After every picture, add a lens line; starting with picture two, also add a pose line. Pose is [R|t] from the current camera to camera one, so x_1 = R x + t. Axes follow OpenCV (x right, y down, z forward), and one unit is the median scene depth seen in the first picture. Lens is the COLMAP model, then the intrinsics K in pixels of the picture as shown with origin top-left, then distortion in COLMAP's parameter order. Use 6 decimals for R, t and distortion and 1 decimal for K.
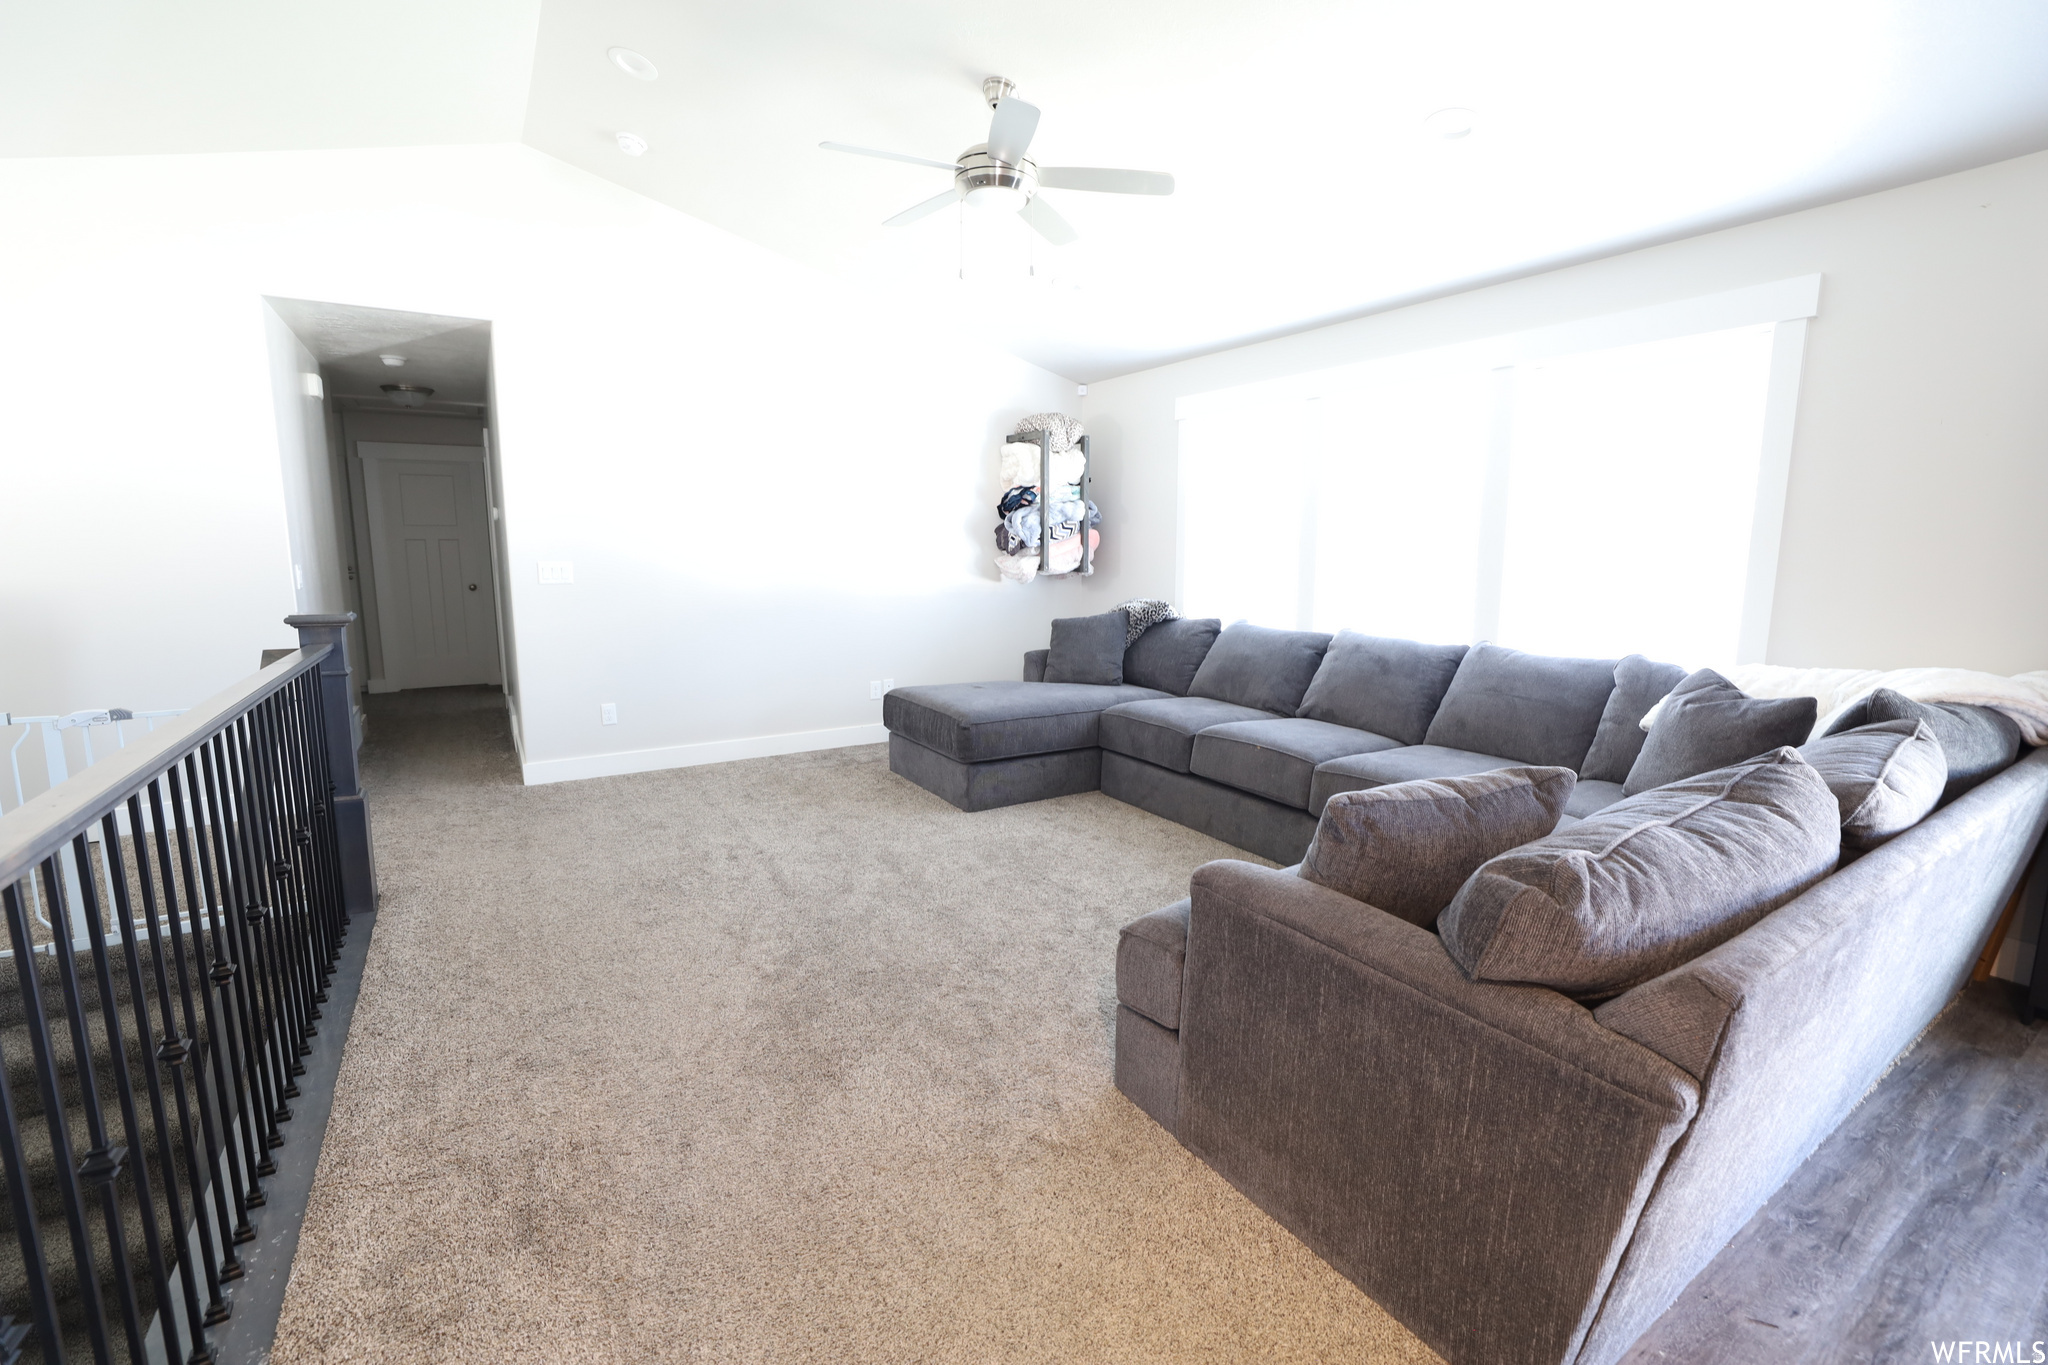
lens RADIAL K [[874.6, 0, 1022.2], [0, 874.6, 688.1], [0, 0, 1]] dist [-0.044898, 0.013791]
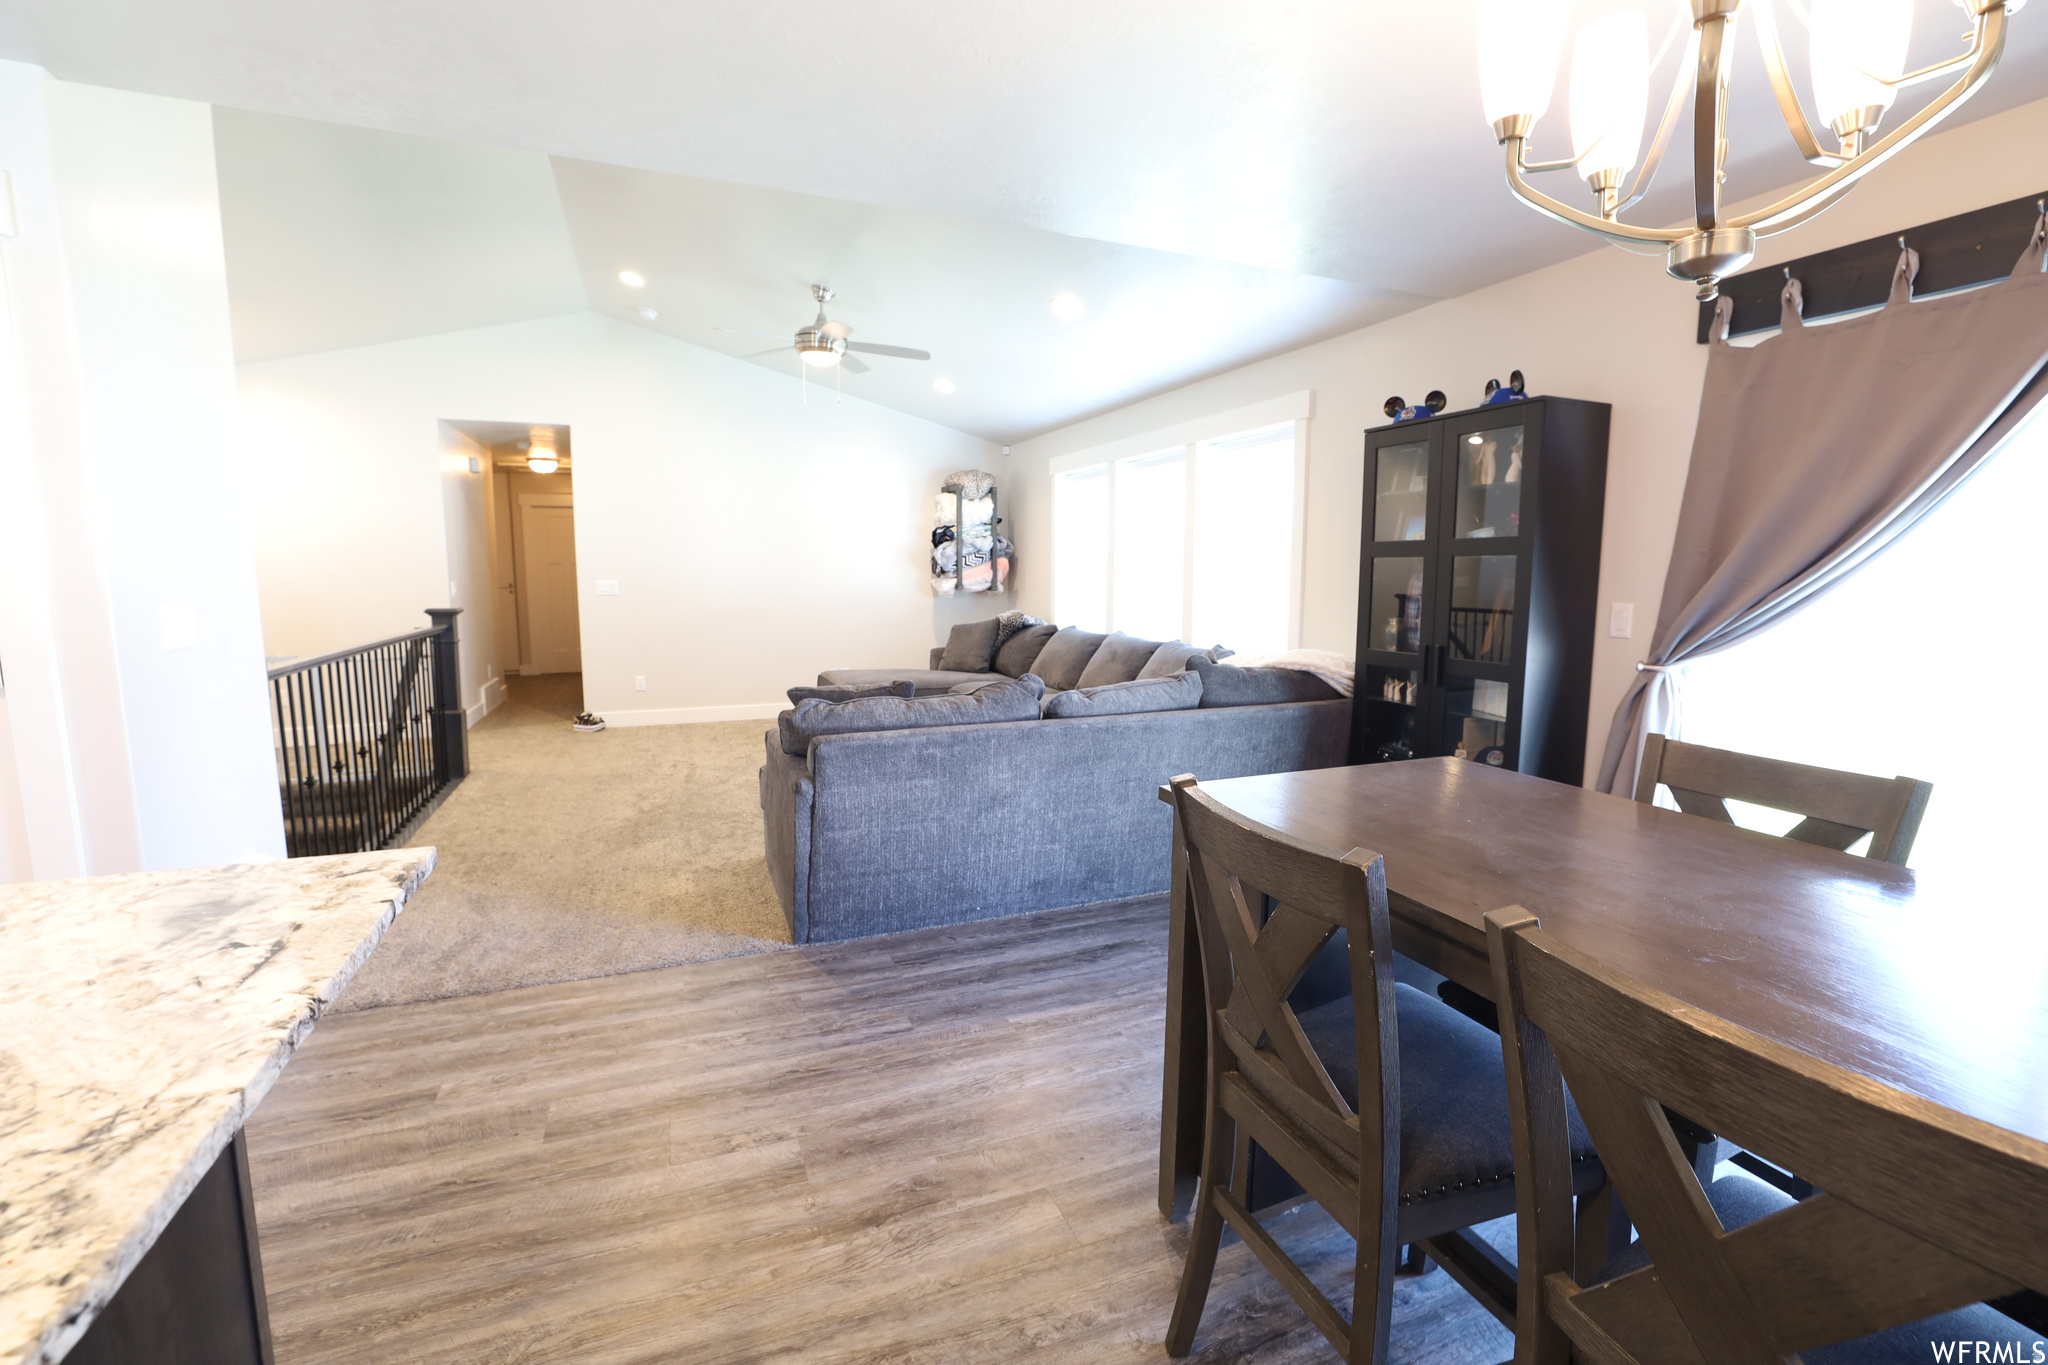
lens RADIAL K [[890.6, 0, 1024.0], [0, 890.6, 682.5], [0, 0, 1]] dist [-0.042726, 0.013640]
pose [[0.982323, 0.024696, -0.185558, 0.376582], [-0.030956, 0.999043, -0.030913, 0.046079], [0.184617, 0.036111, 0.982147, -0.302174]]
